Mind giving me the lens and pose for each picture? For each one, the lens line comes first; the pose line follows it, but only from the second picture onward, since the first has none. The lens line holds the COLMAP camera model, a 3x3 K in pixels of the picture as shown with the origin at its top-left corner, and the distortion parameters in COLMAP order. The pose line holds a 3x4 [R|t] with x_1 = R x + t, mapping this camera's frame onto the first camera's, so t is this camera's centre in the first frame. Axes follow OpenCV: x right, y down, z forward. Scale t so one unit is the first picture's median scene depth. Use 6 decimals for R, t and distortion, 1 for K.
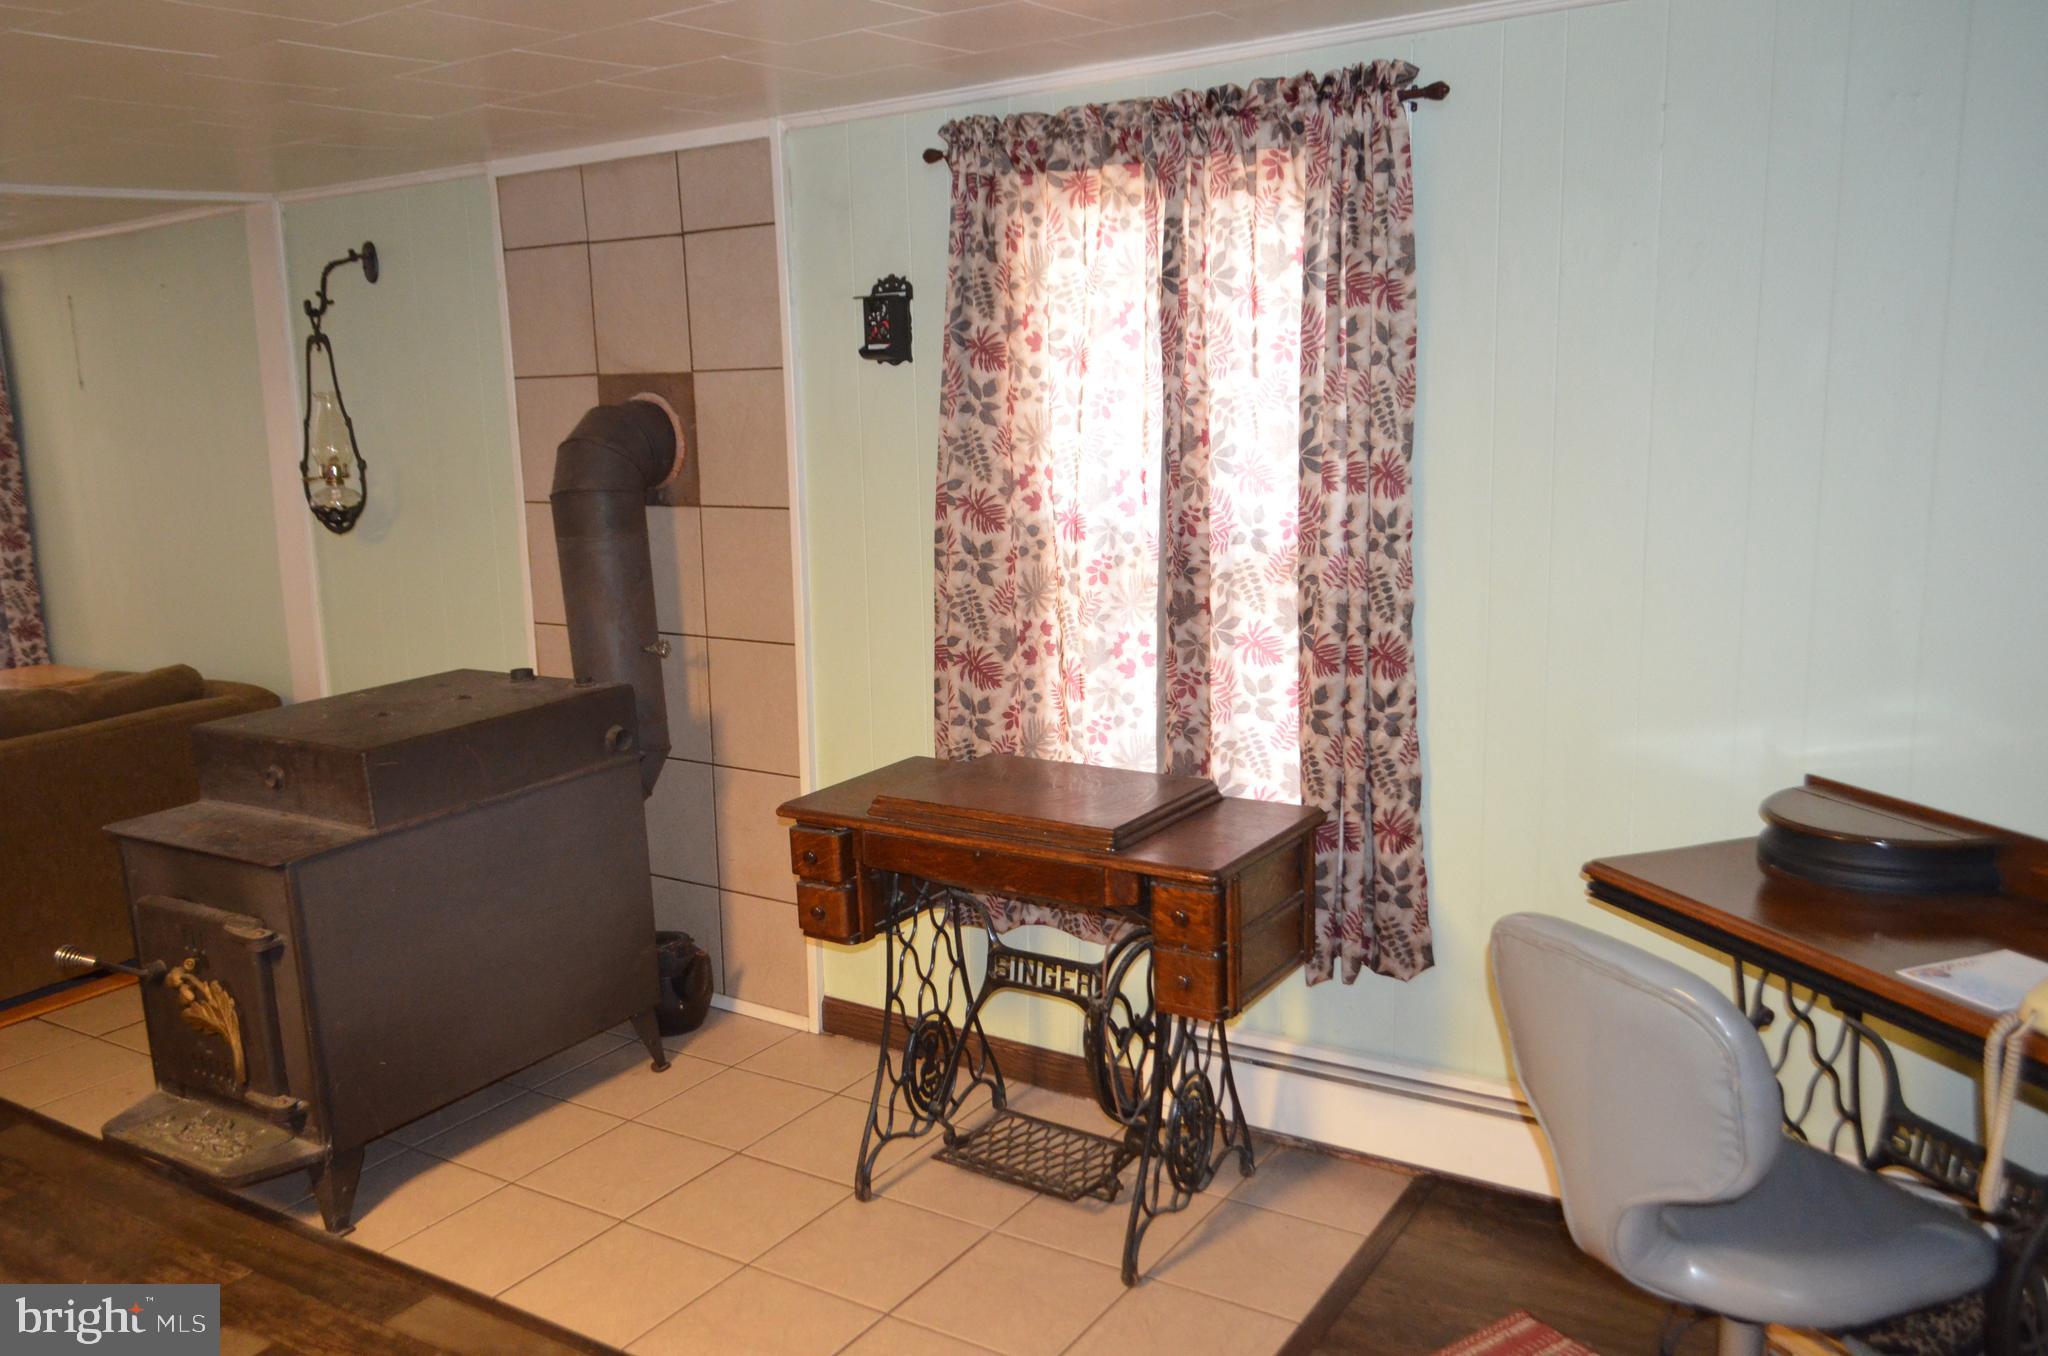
lens RADIAL K [[1658.7, 0, 1027.6], [0, 1658.7, 687.1], [0, 0, 1]] dist [-0.000391, 0.007918]
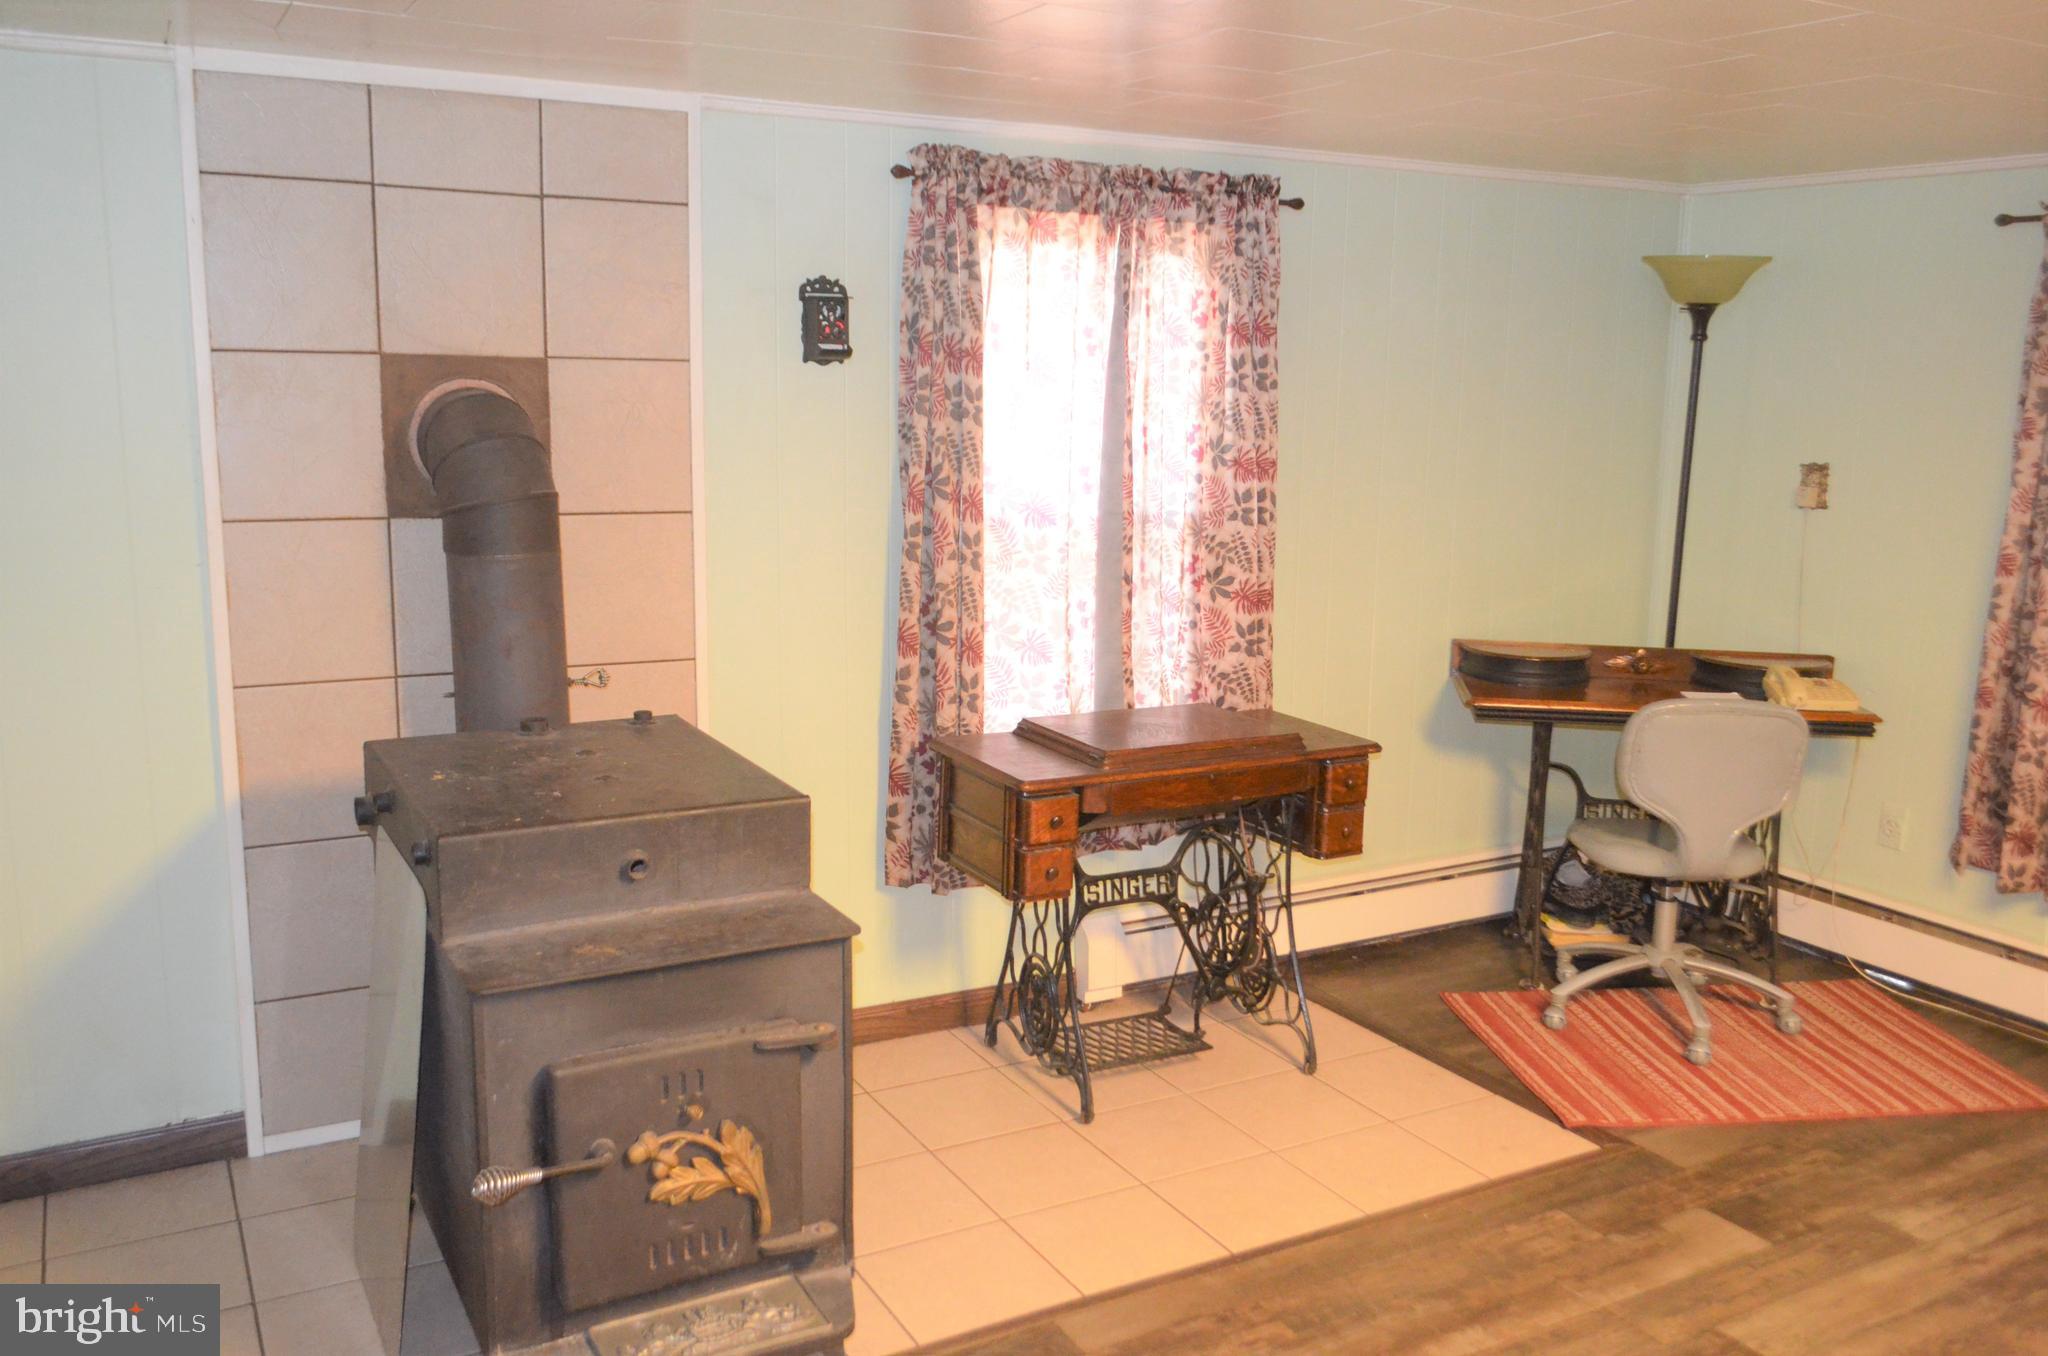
lens RADIAL K [[1718.2, 0, 1048.8], [0, 1718.2, 685.0], [0, 0, 1]] dist [-0.015119, 0.001927]
pose [[0.457761, -0.120146, 0.880920, -1.022730], [0.126380, 0.989559, 0.069291, -0.060138], [-0.880047, 0.079612, 0.468166, 0.431368]]
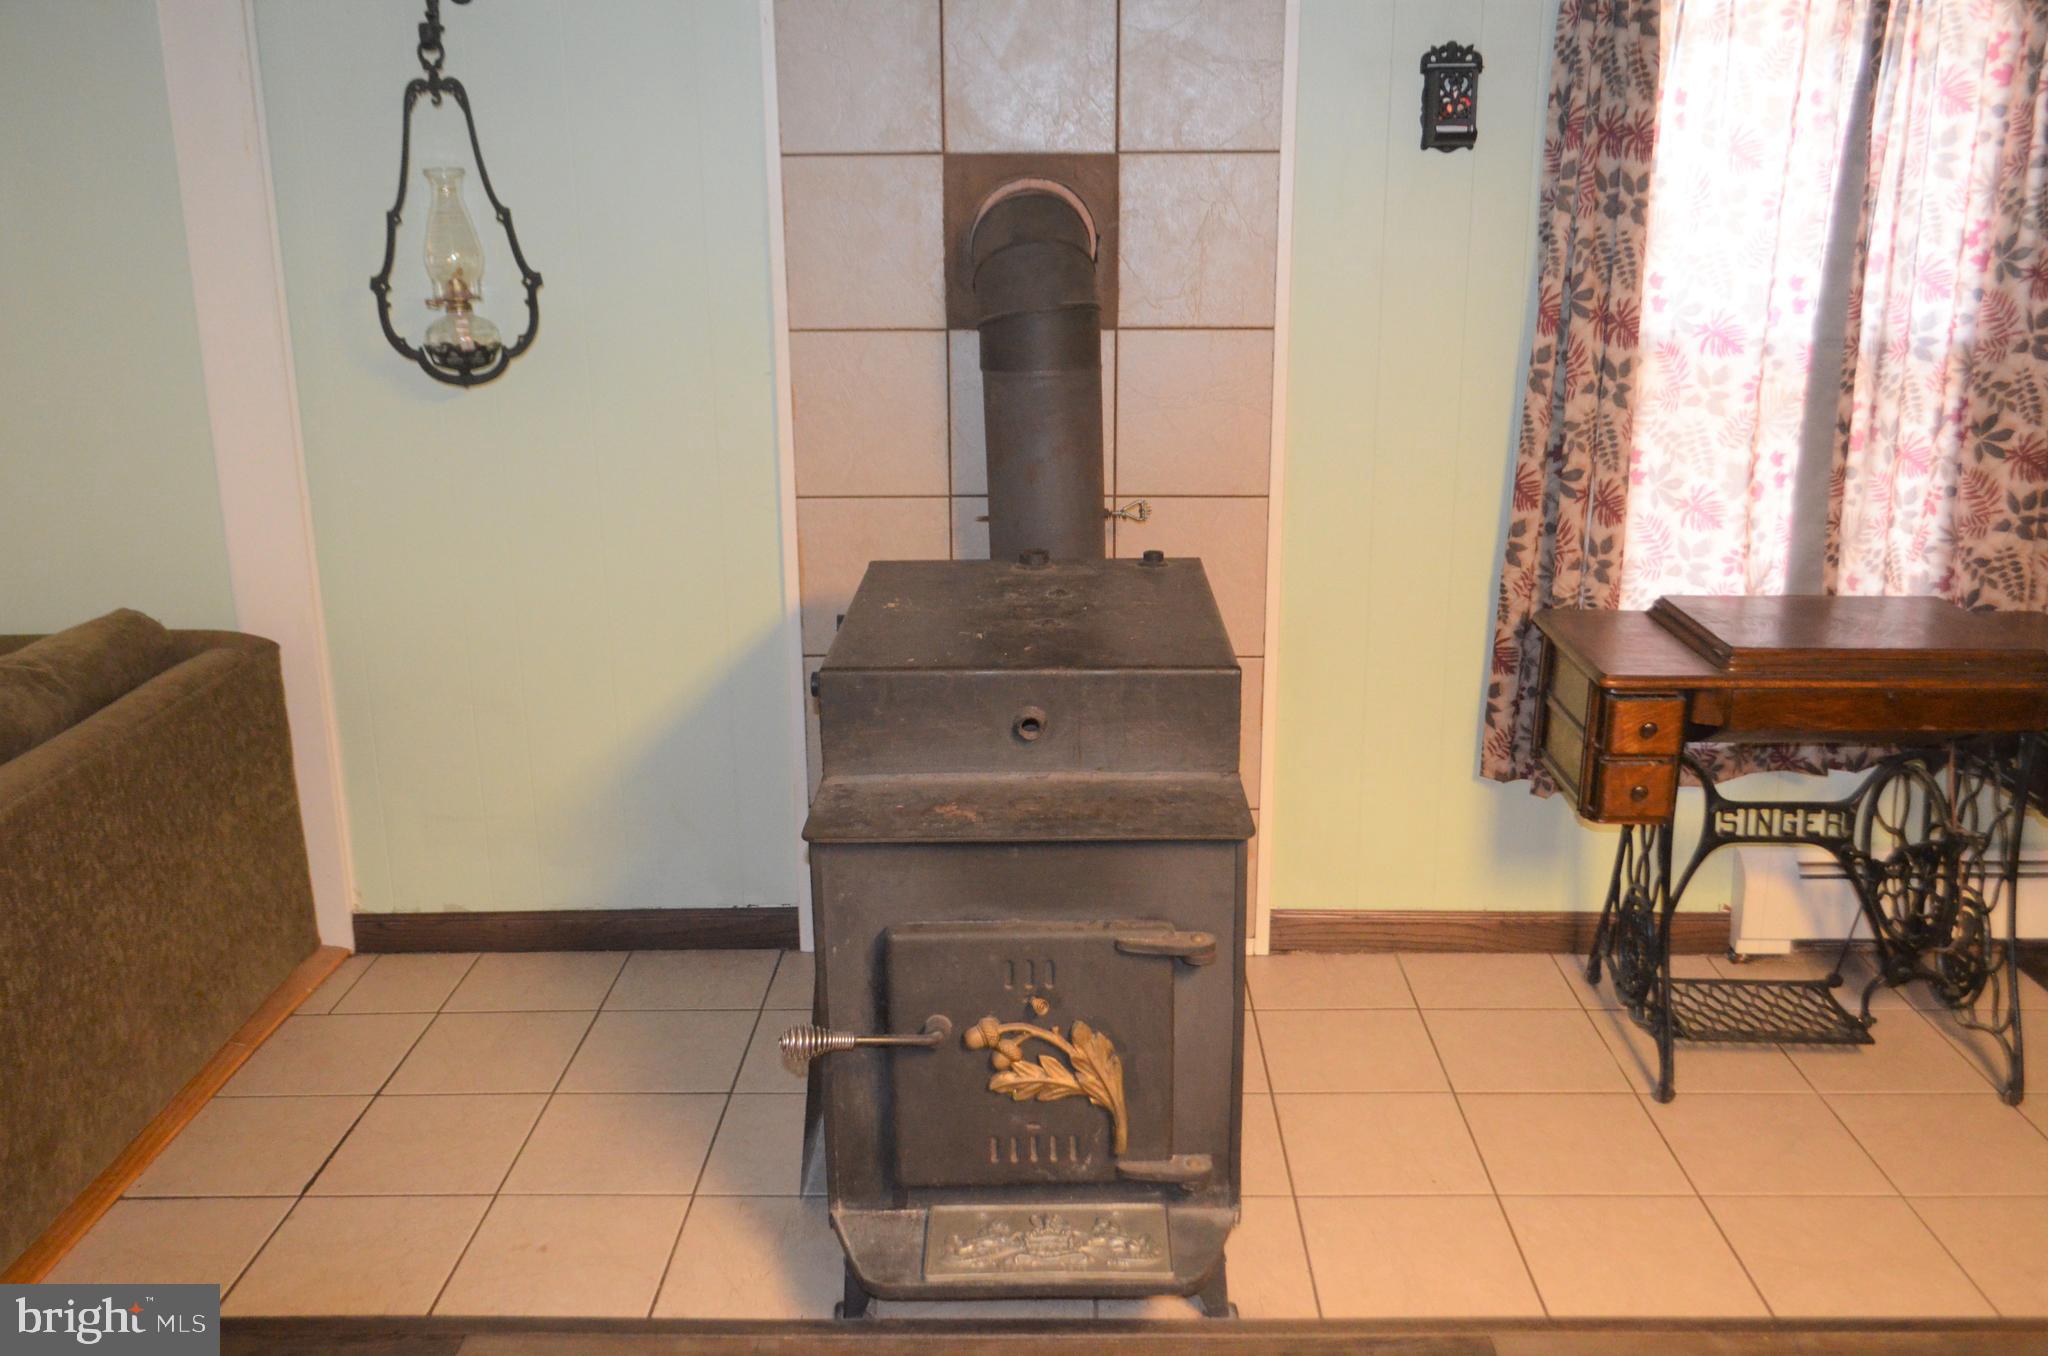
lens RADIAL K [[1763.8, 0, 1026.0], [0, 1763.8, 692.1], [0, 0, 1]] dist [-0.010322, -0.001702]
pose [[0.847020, -0.126549, 0.516277, -0.805720], [0.078635, 0.990392, 0.113752, -0.043840], [-0.525712, -0.055752, 0.848833, 0.359586]]
